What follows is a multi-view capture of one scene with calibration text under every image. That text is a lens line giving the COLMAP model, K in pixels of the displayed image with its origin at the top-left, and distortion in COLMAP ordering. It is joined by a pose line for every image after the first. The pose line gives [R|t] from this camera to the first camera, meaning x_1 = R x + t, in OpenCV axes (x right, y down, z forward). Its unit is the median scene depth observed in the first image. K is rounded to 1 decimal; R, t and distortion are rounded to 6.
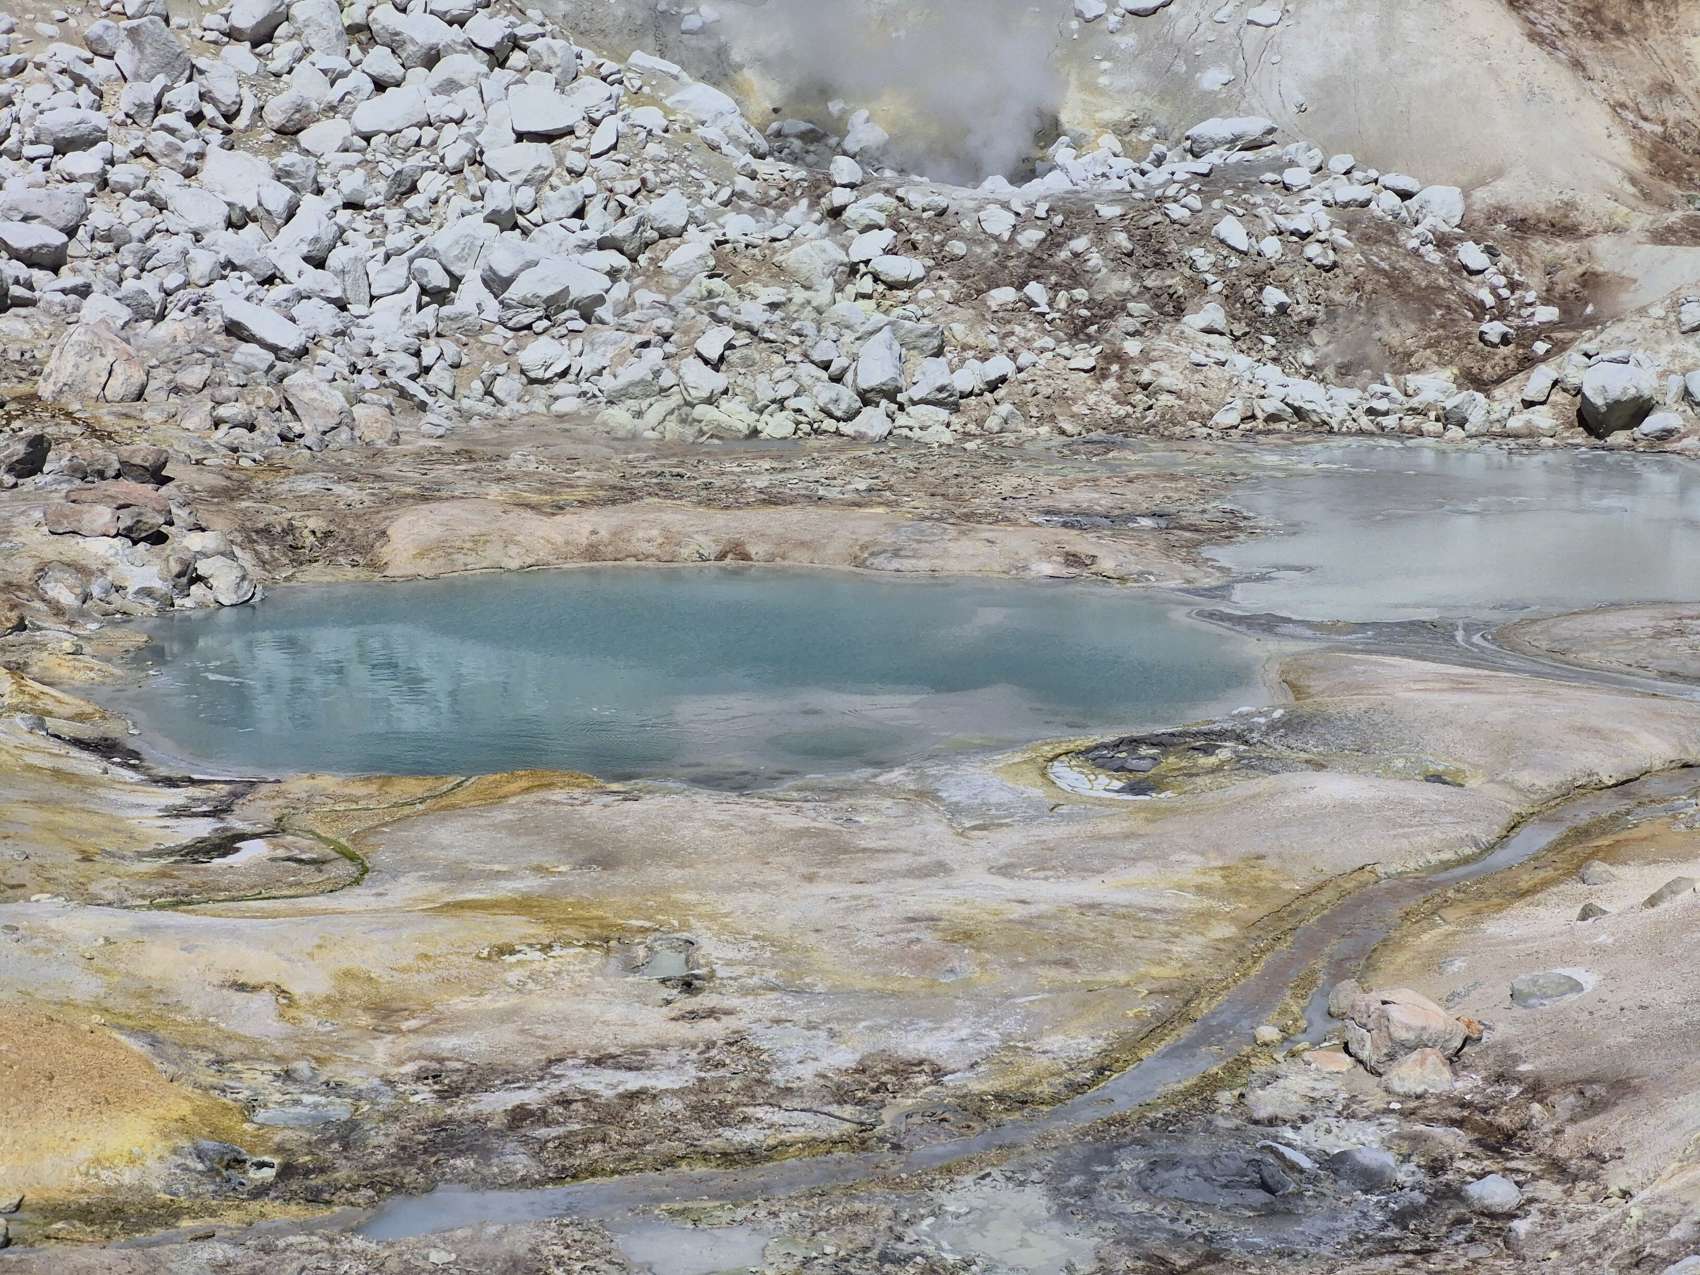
lens RADIAL K [[3791.5, 0, 841.8], [0, 3791.5, 559.8], [0, 0, 1]] dist [0.038248, 0.000000]
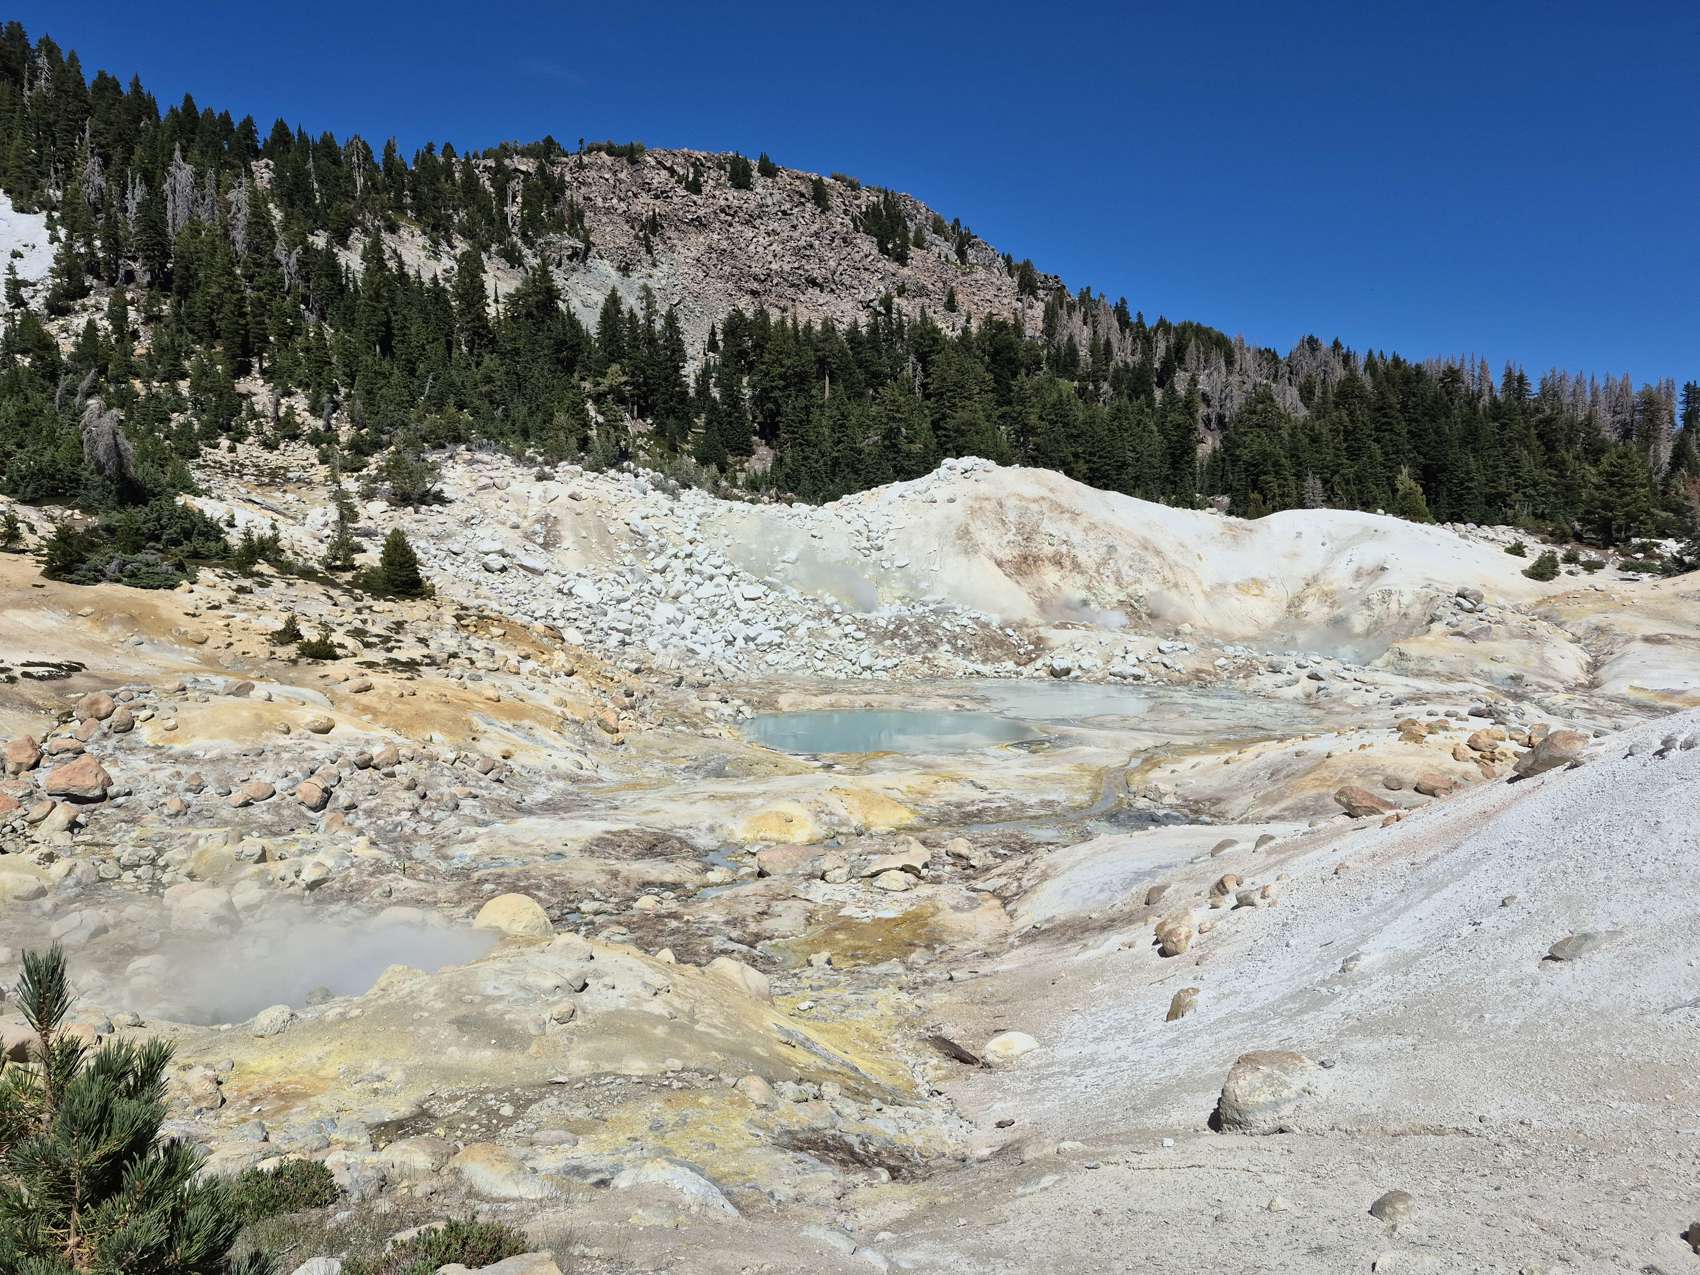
lens RADIAL K [[1198.8, 0, 849.6], [0, 1198.8, 600.9], [0, 0, 1]] dist [0.096732, -0.069367]
pose [[0.988895, 0.003479, 0.148577, -0.160451], [0.013796, 0.993260, -0.115085, 0.022895], [-0.147976, 0.115856, 0.982181, -0.134158]]
